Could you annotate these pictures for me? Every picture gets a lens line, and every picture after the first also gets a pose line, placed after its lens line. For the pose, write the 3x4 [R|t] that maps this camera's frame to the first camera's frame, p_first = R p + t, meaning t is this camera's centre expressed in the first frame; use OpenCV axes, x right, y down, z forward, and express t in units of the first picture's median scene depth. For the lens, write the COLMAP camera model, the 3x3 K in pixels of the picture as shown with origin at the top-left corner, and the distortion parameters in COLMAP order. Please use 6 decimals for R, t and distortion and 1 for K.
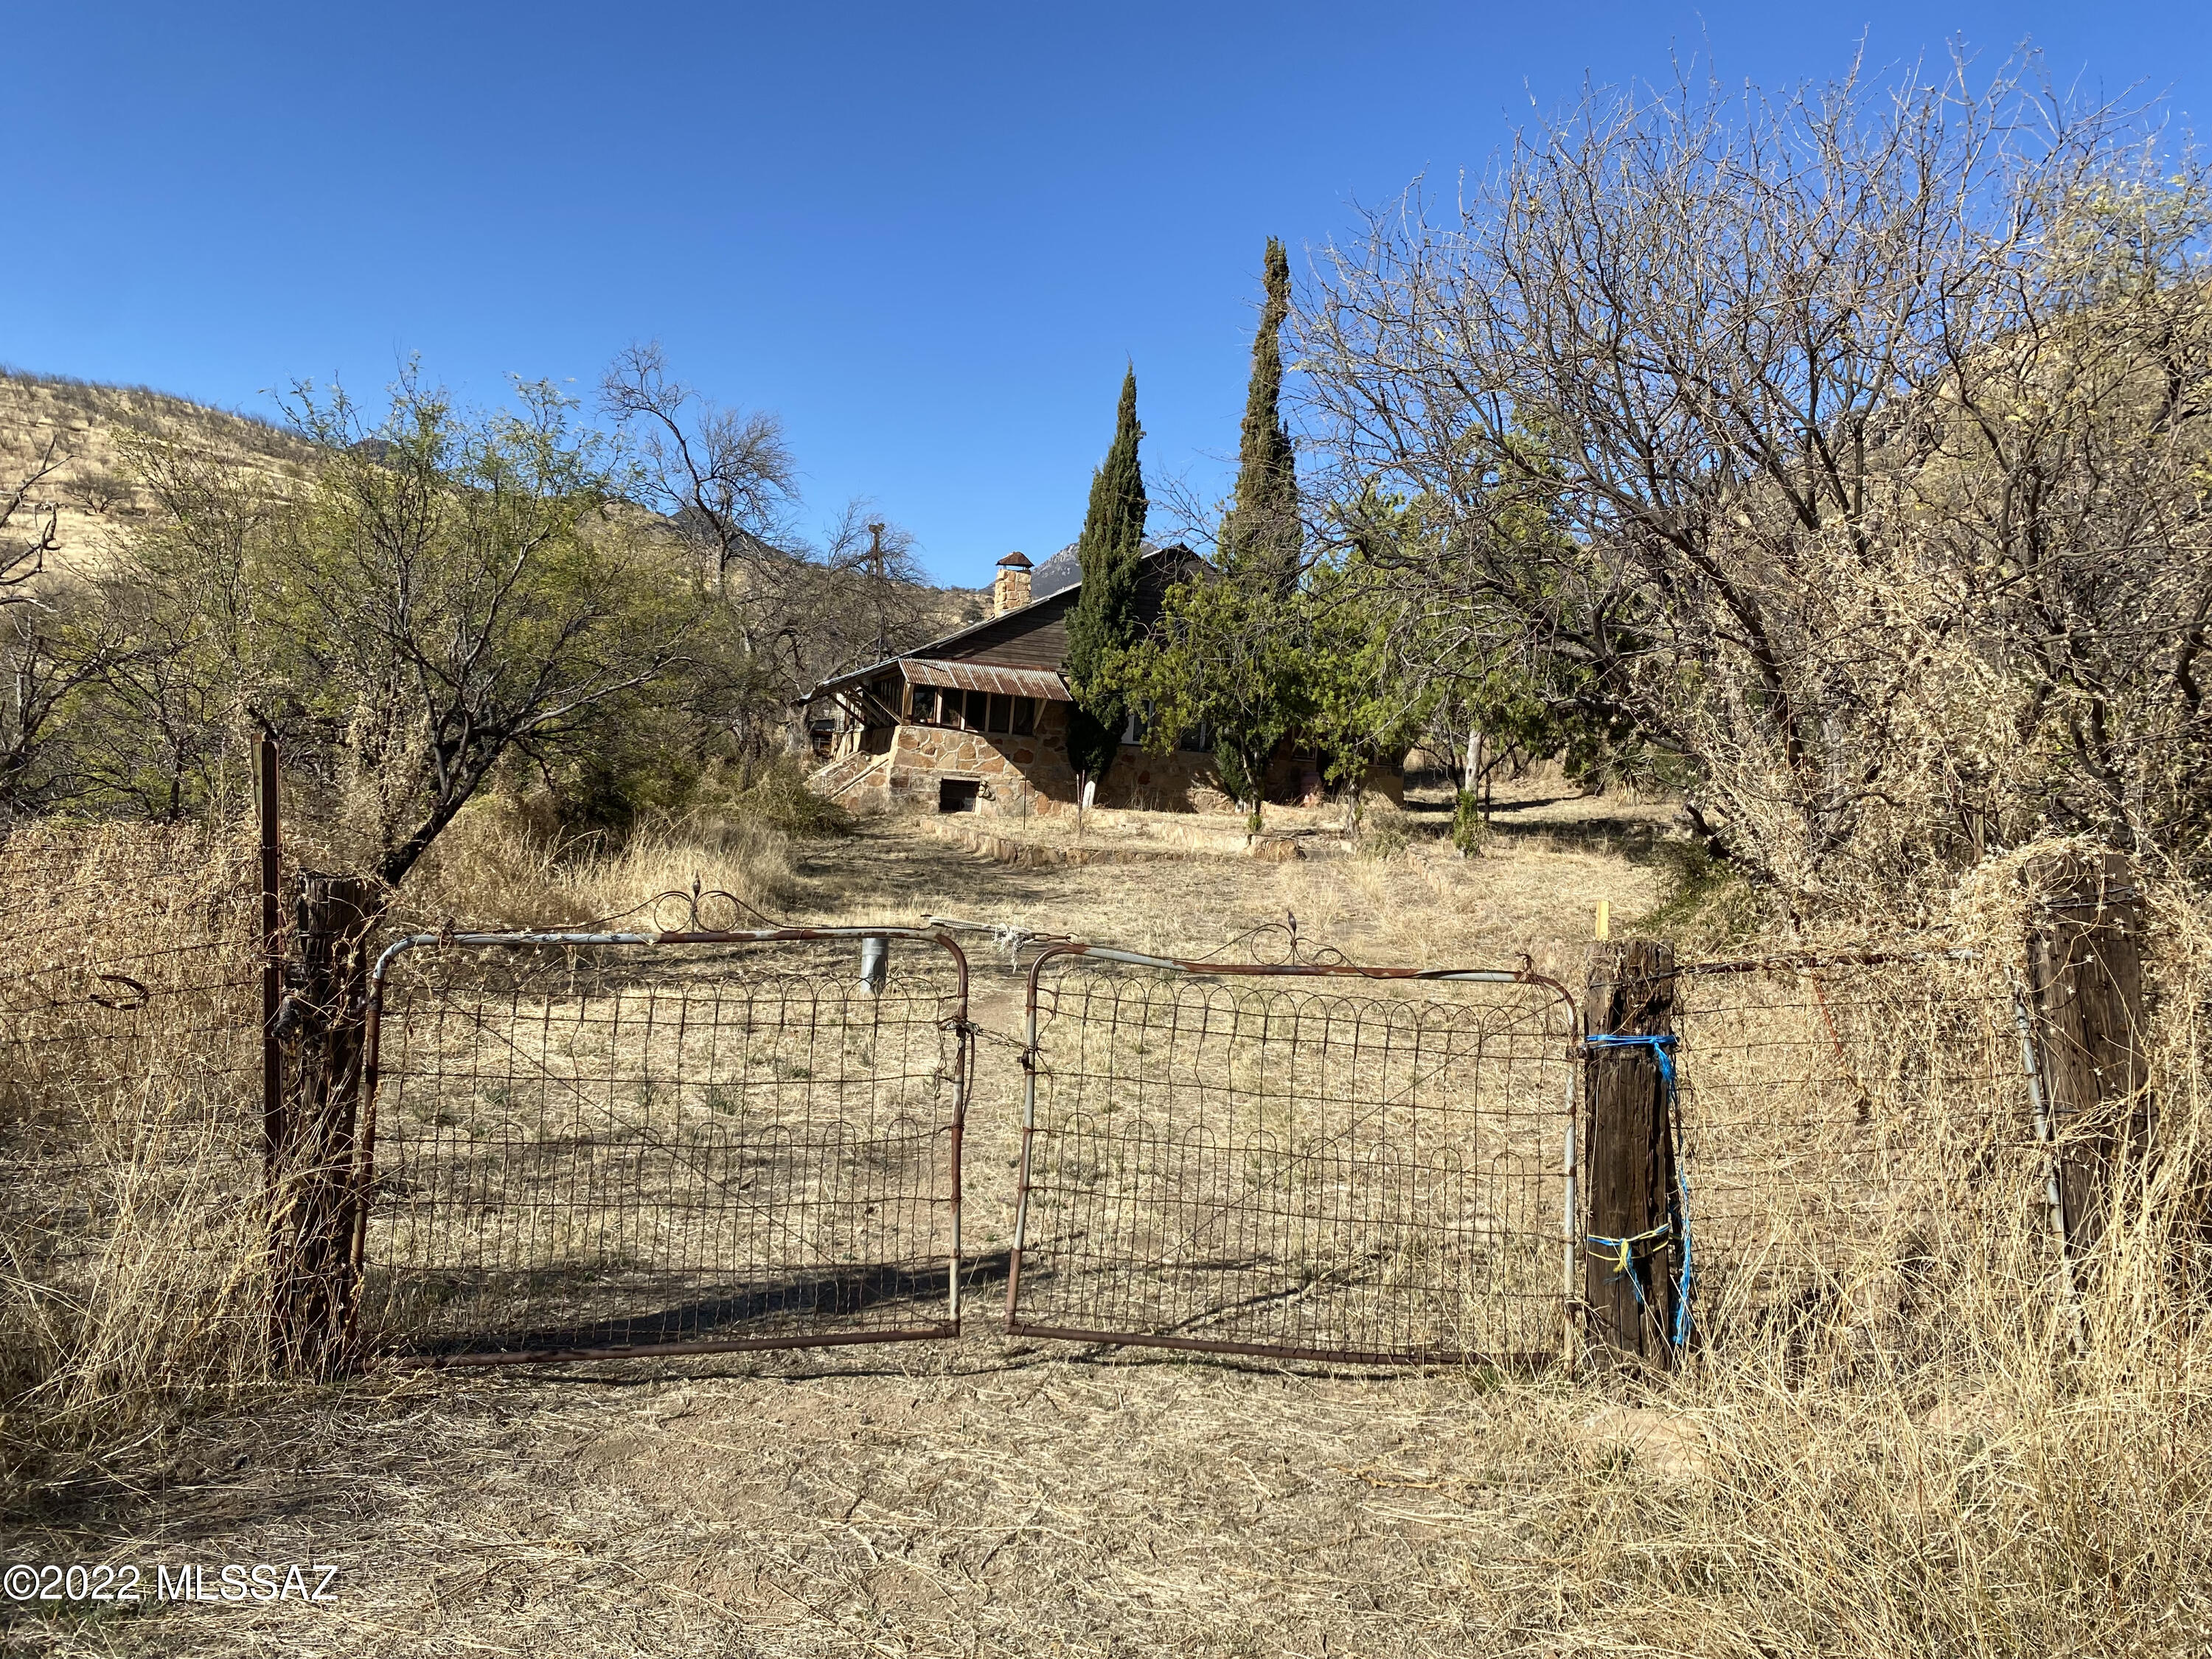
lens RADIAL K [[1690.0, 0, 1109.8], [0, 1690.0, 830.8], [0, 0, 1]] dist [-0.003969, -0.004606]
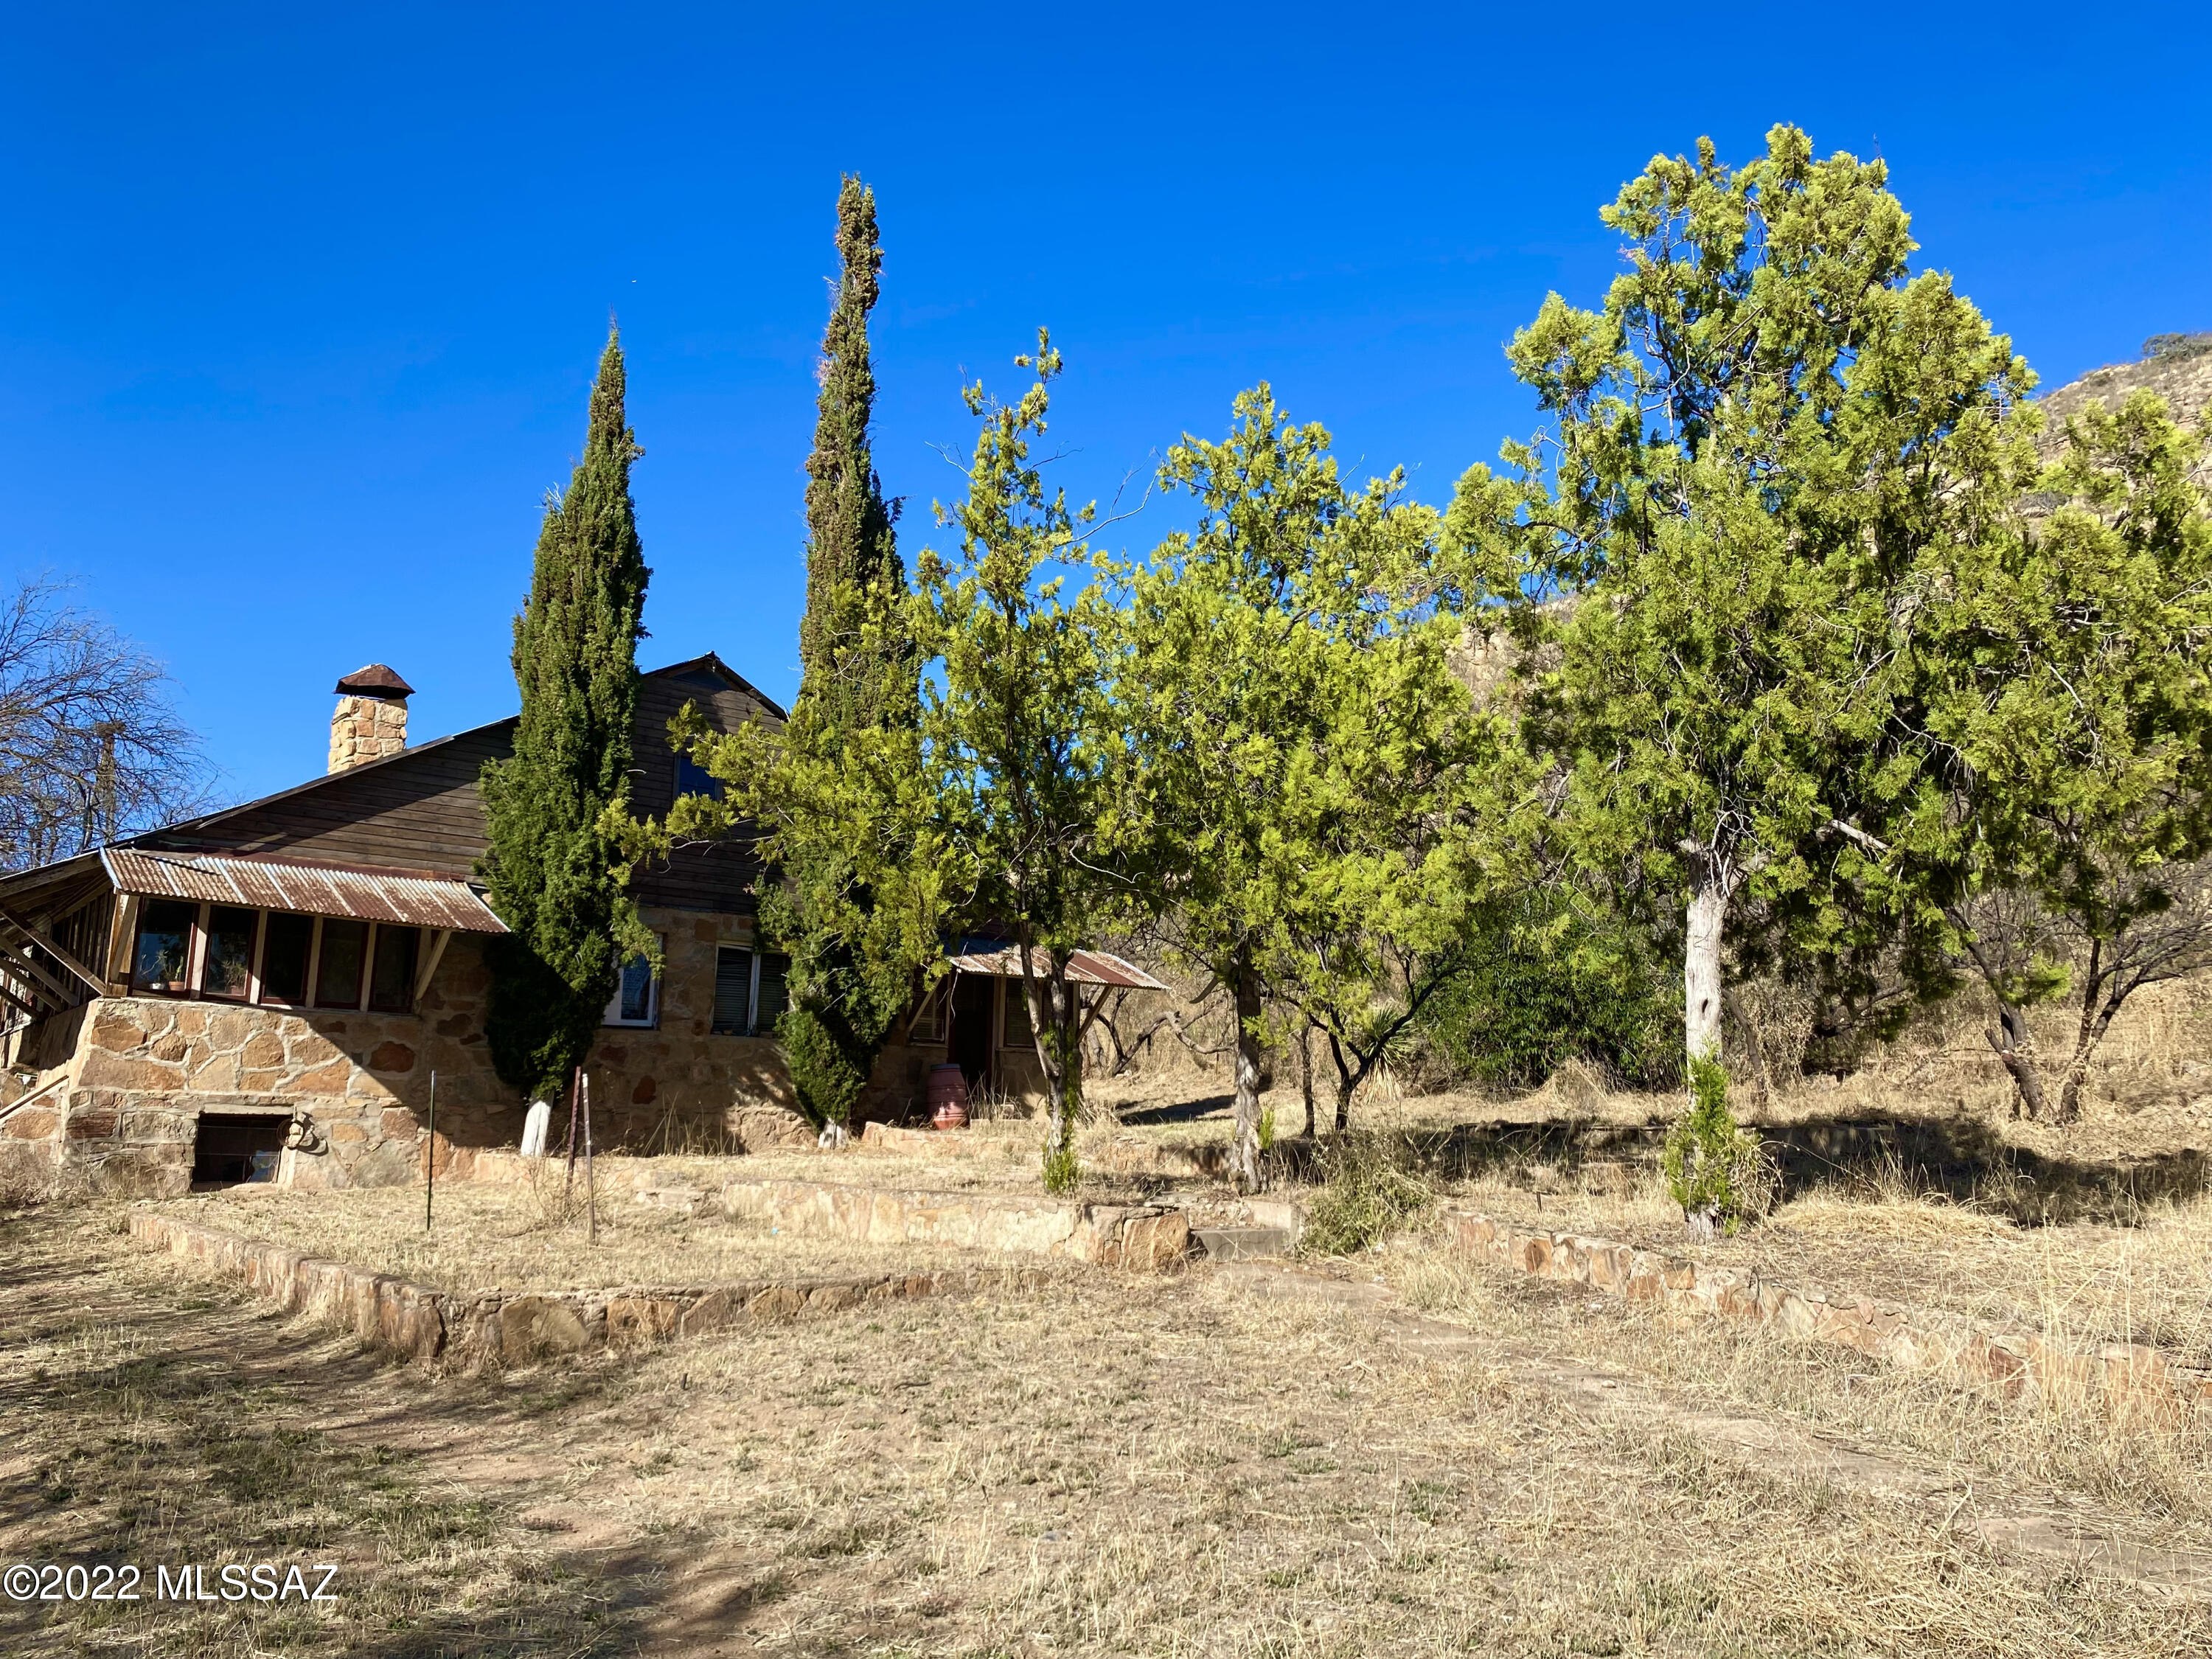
lens RADIAL K [[1690.0, 0, 1094.6], [0, 1690.0, 812.7], [0, 0, 1]] dist [-0.003969, -0.004606]
pose [[0.929715, 0.010189, 0.368140, -0.043636], [0.062796, 0.980592, -0.185729, -0.010592], [-0.362888, 0.195793, 0.911031, 0.483774]]
